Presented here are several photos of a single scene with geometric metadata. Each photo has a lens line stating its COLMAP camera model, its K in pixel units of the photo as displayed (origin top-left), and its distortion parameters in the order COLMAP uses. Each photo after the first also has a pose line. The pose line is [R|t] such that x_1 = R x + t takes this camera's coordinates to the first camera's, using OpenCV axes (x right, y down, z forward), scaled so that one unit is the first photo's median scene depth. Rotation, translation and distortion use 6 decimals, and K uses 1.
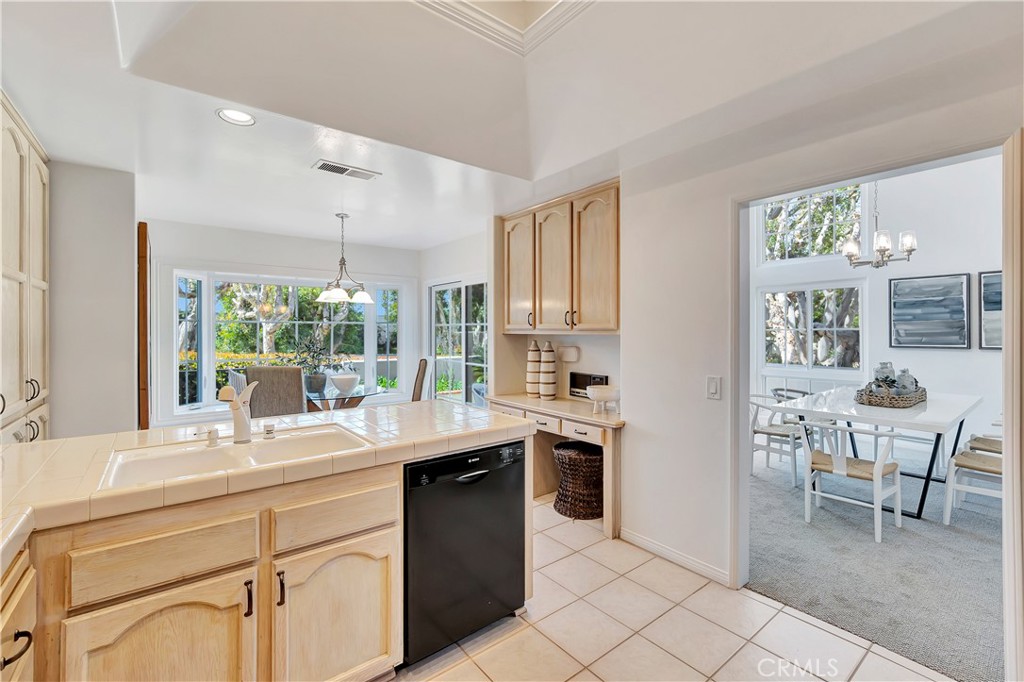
lens RADIAL K [[439.3, 0, 508.3], [0, 439.3, 330.5], [0, 0, 1]] dist [-0.001453, -0.000007]
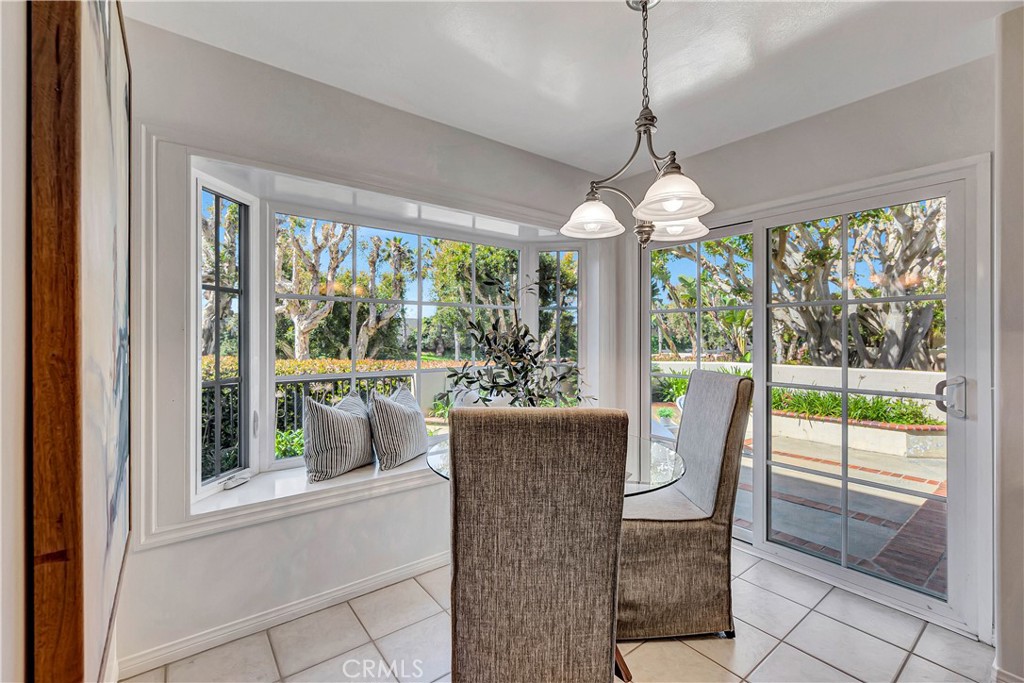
lens RADIAL K [[438.5, 0, 518.1], [0, 438.5, 335.2], [0, 0, 1]] dist [0.001005, 0.000231]
pose [[0.999965, 0.001249, 0.008295, -0.428163], [-0.001241, 0.999999, -0.000972, 0.026060], [-0.008296, 0.000962, 0.999965, 0.546508]]
